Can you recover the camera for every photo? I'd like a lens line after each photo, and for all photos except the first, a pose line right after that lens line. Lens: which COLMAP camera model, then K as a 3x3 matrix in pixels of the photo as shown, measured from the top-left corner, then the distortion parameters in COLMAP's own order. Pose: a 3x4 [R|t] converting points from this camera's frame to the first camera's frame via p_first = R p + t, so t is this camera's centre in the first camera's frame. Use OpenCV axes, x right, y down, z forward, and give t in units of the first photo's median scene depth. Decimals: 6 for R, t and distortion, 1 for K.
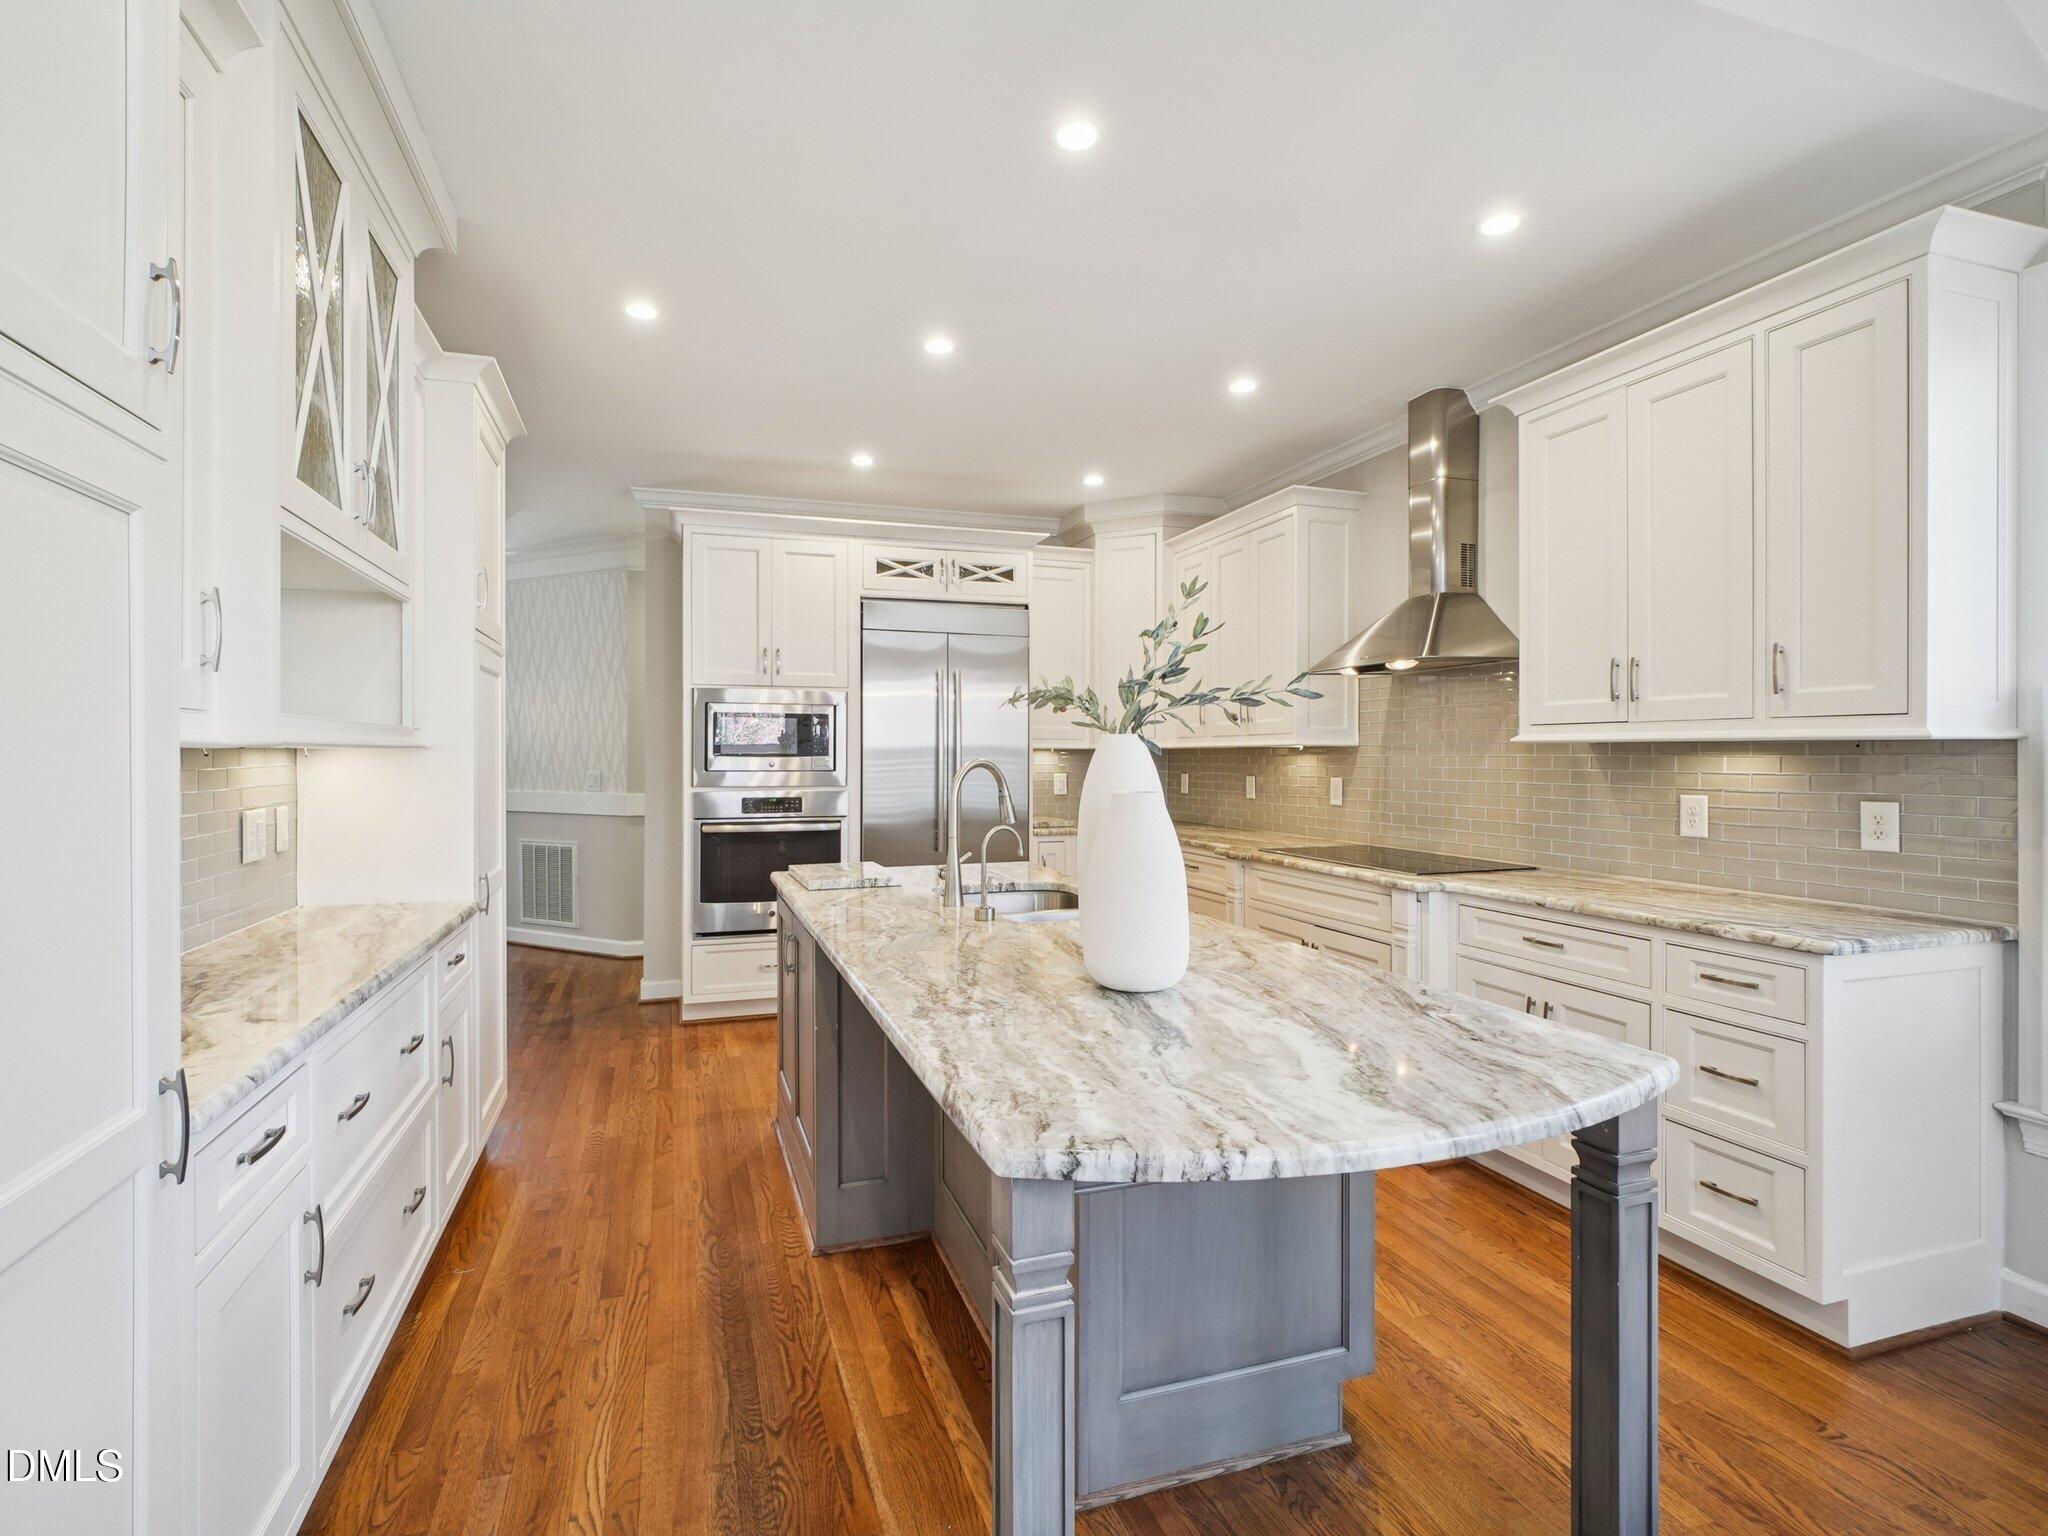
lens RADIAL K [[988.3, 0, 1014.8], [0, 988.3, 757.1], [0, 0, 1]] dist [-0.012492, 0.006224]
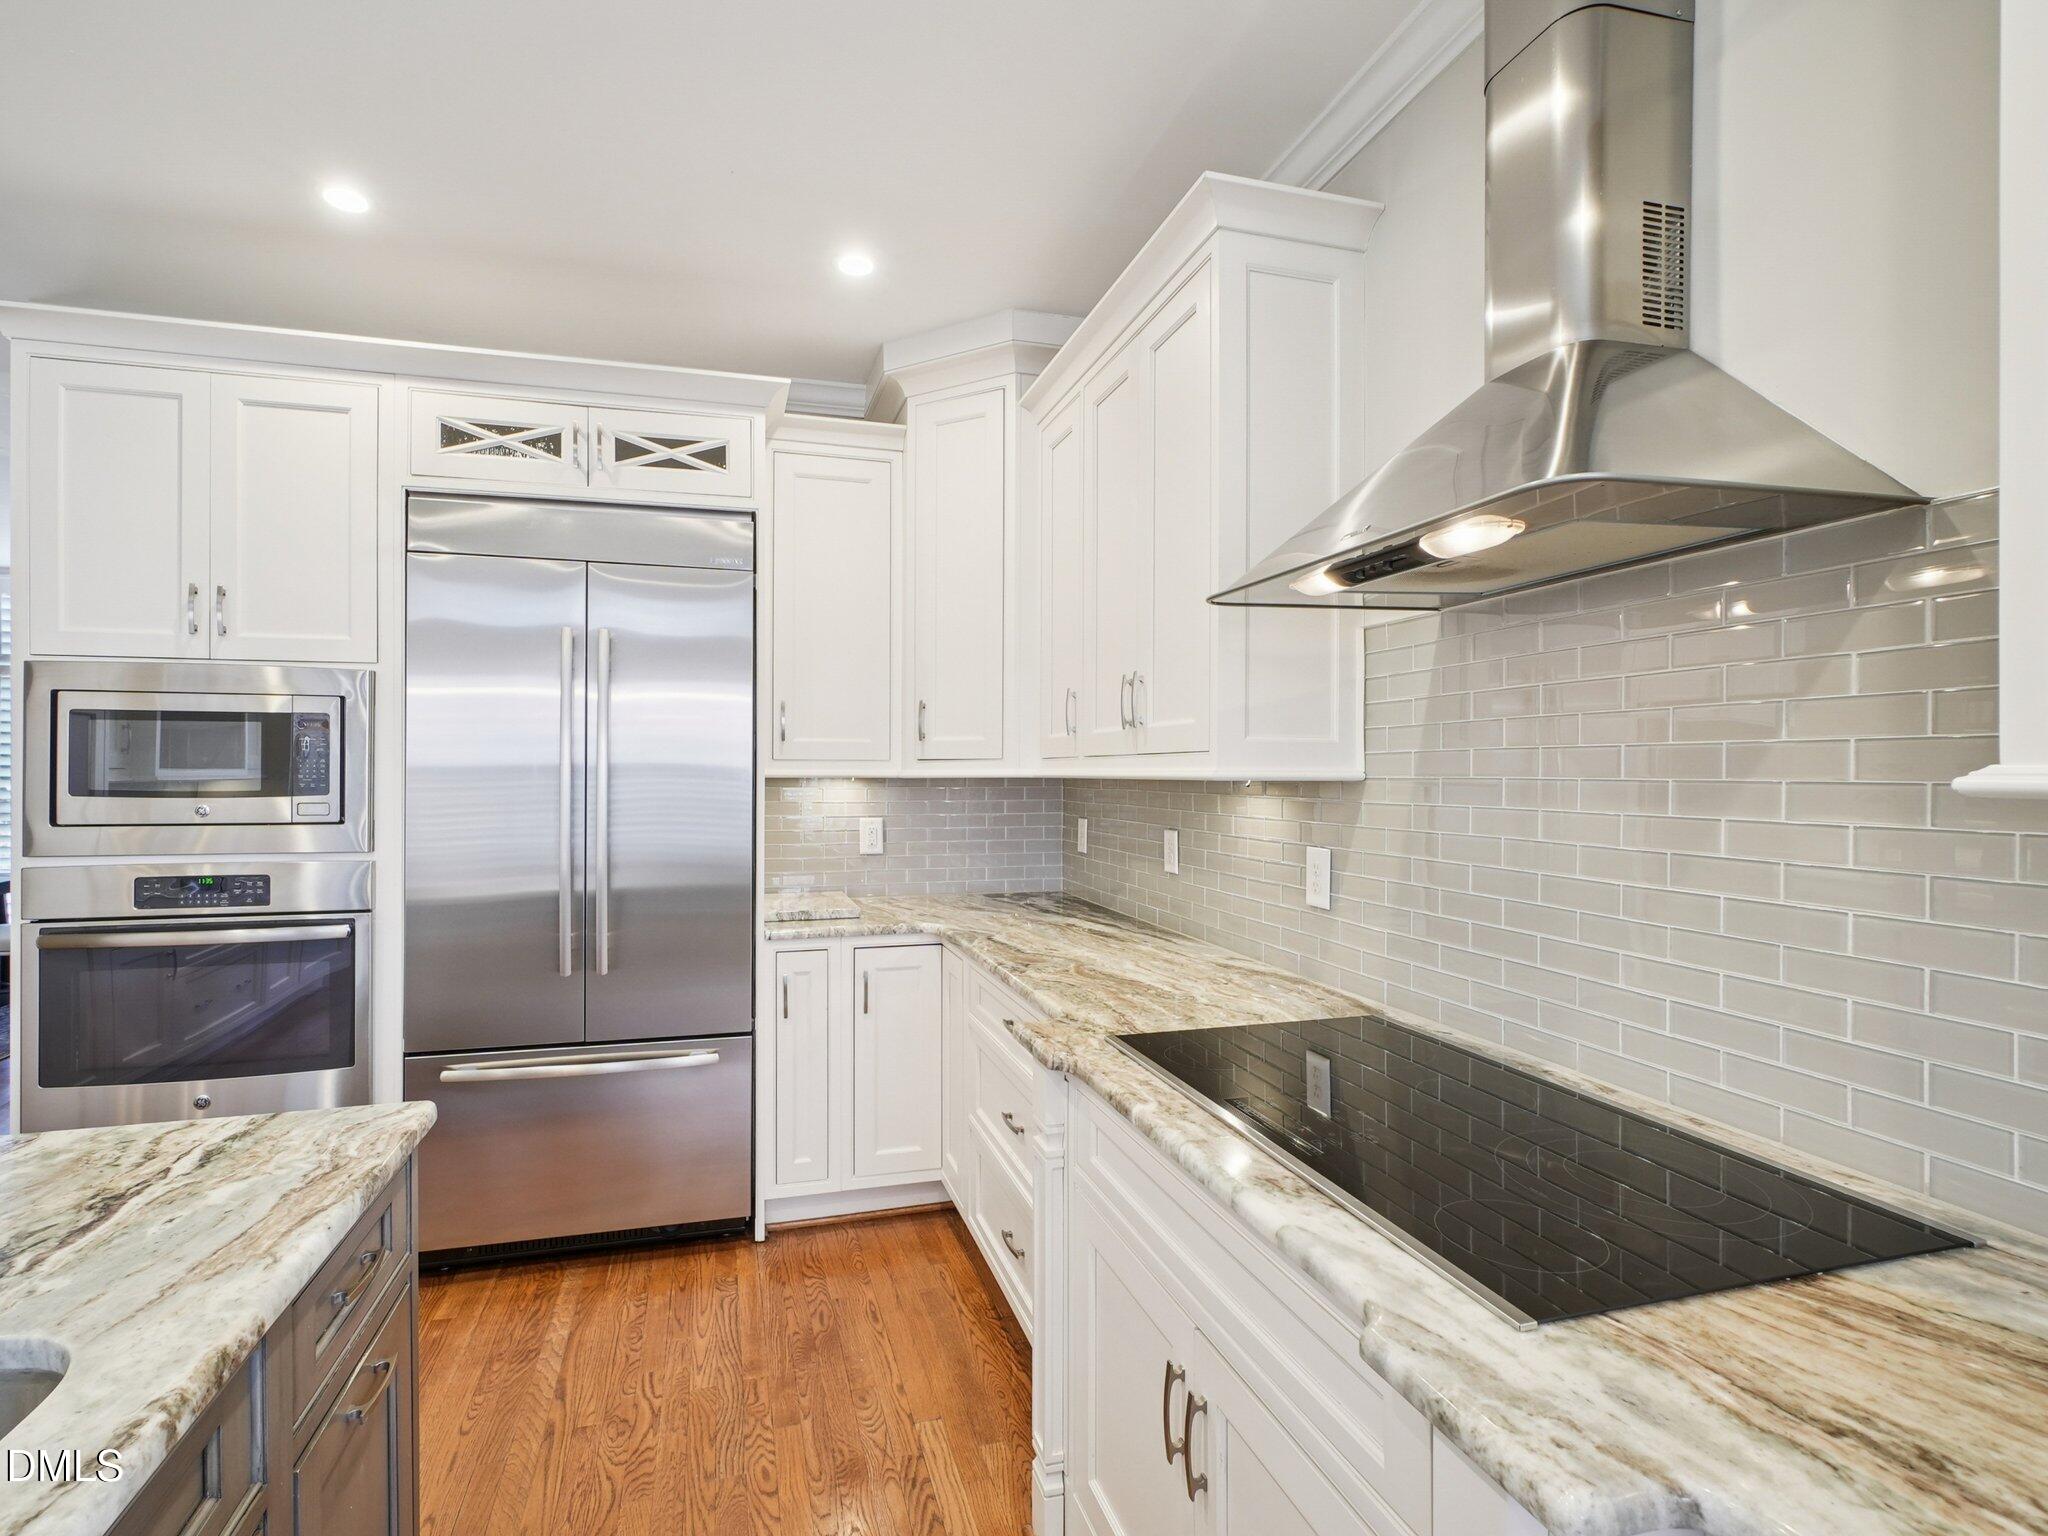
lens RADIAL K [[988.3, 0, 1011.0], [0, 988.3, 768.2], [0, 0, 1]] dist [-0.012492, 0.006224]
pose [[0.998782, 0.000826, -0.049324, 0.193751], [-0.001080, 0.999986, -0.005126, -0.012568], [0.049320, 0.005173, 0.998770, 0.503352]]
